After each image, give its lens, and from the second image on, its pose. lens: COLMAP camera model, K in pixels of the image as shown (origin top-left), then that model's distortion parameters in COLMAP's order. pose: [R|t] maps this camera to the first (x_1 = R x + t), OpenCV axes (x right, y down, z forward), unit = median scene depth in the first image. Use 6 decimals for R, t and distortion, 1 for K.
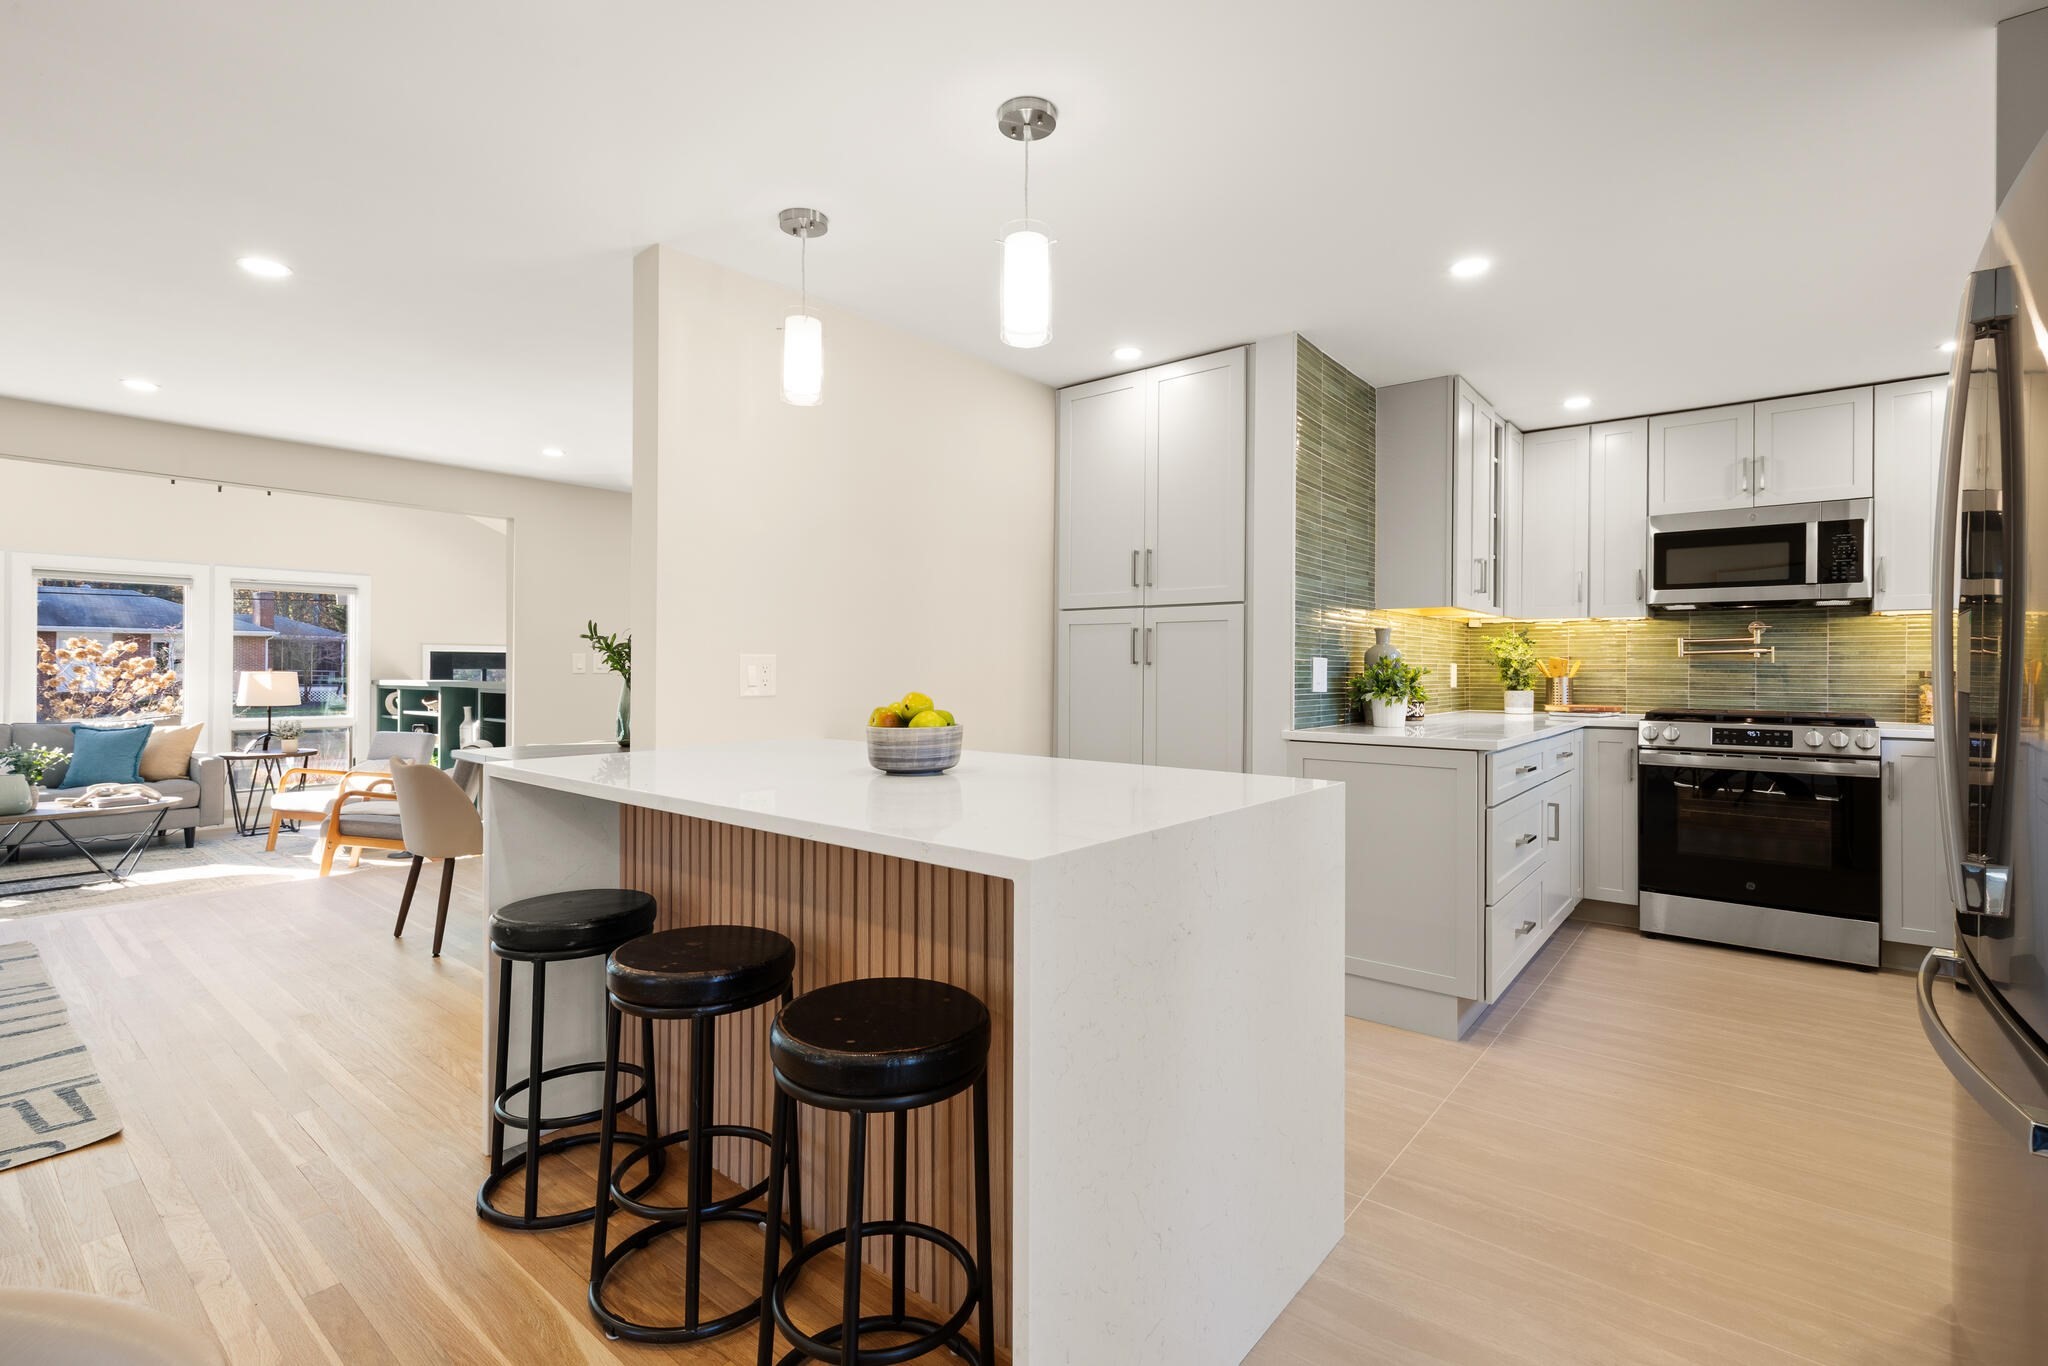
lens RADIAL K [[932.6, 0, 1021.3], [0, 932.6, 675.6], [0, 0, 1]] dist [0.004470, 0.001189]
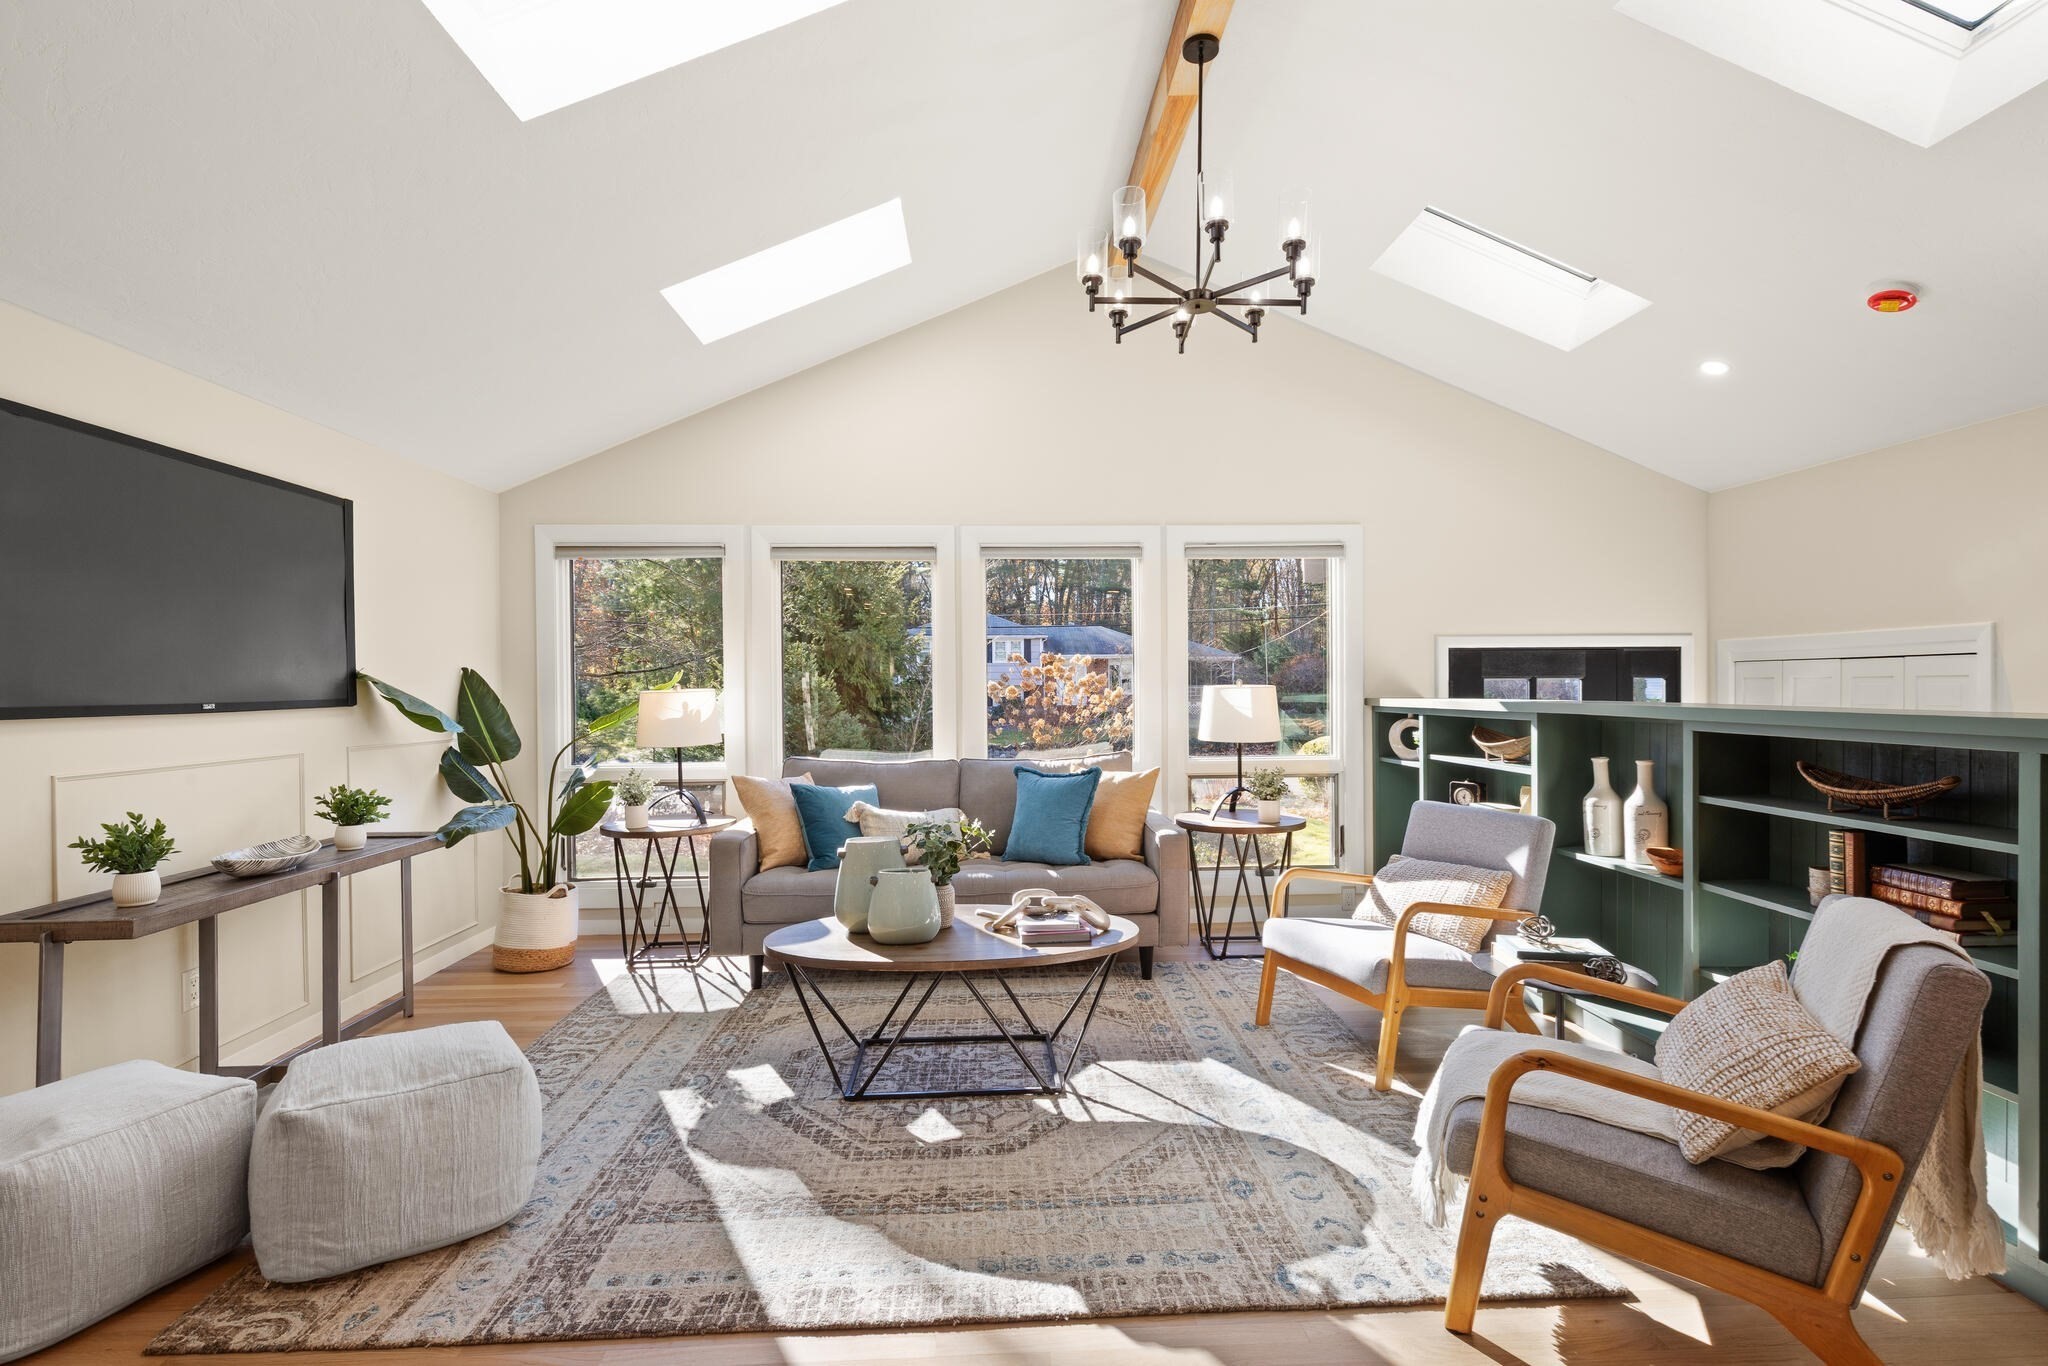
lens RADIAL K [[932.6, 0, 1028.0], [0, 932.6, 693.2], [0, 0, 1]] dist [0.004470, 0.001189]
pose [[0.670573, -0.004901, -0.741828, -0.442036], [0.007887, 0.999969, 0.000523, -0.000796], [0.741802, -0.006202, 0.670590, 0.486865]]
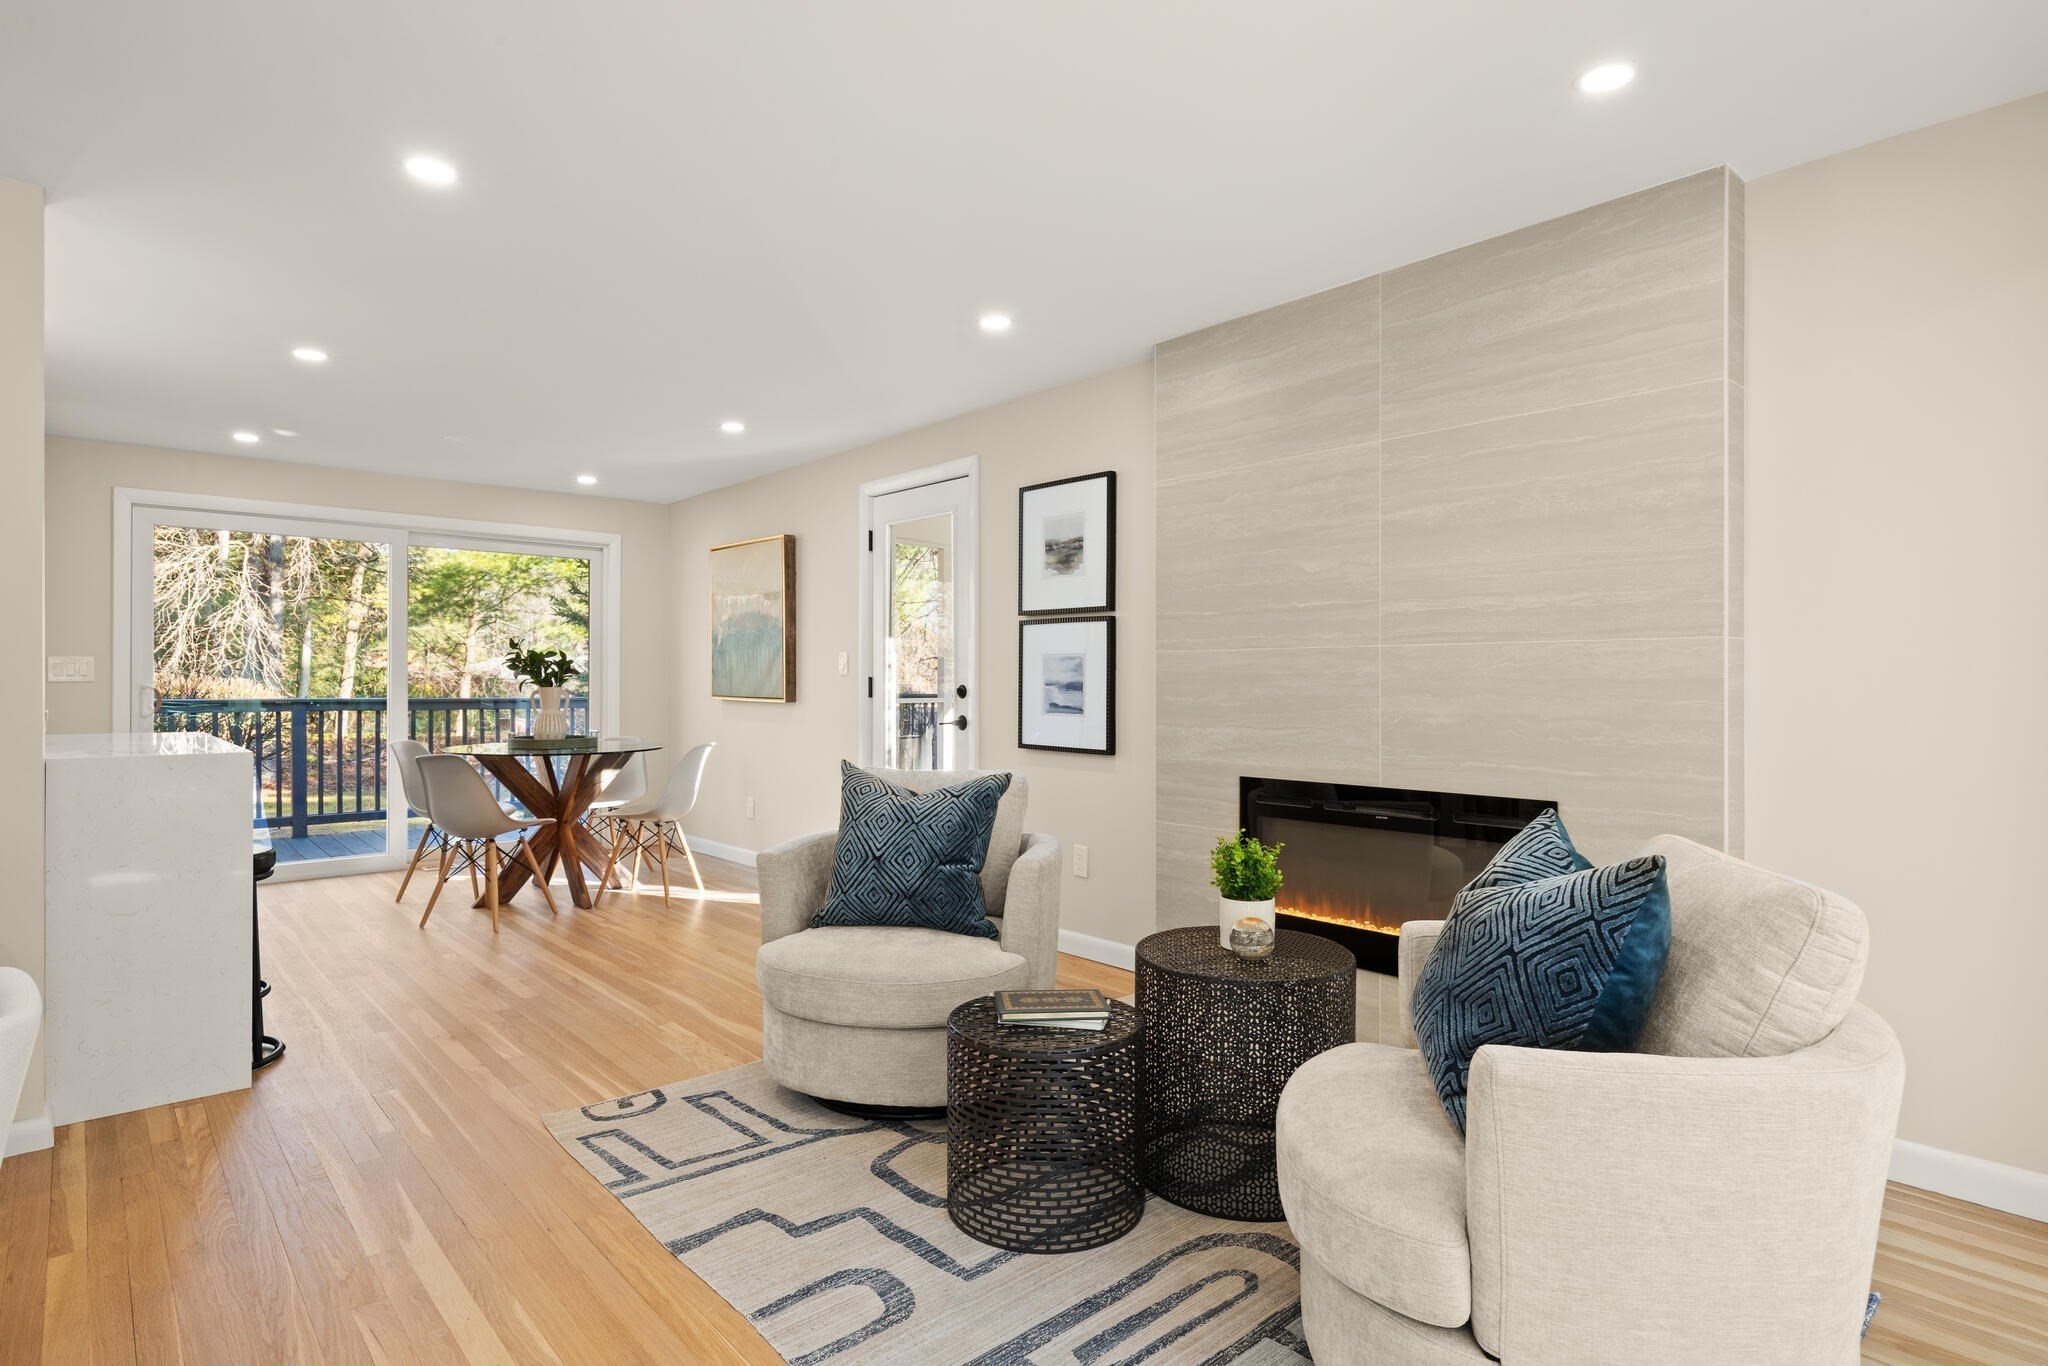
lens RADIAL K [[1073.6, 0, 1027.3], [0, 1073.6, 677.5], [0, 0, 1]] dist [-0.000302, -0.000014]
pose [[-0.988888, -0.007926, 0.148454, -0.506612], [-0.008299, 0.999964, -0.001895, -0.001767], [-0.148434, -0.003106, -0.988917, 0.639676]]
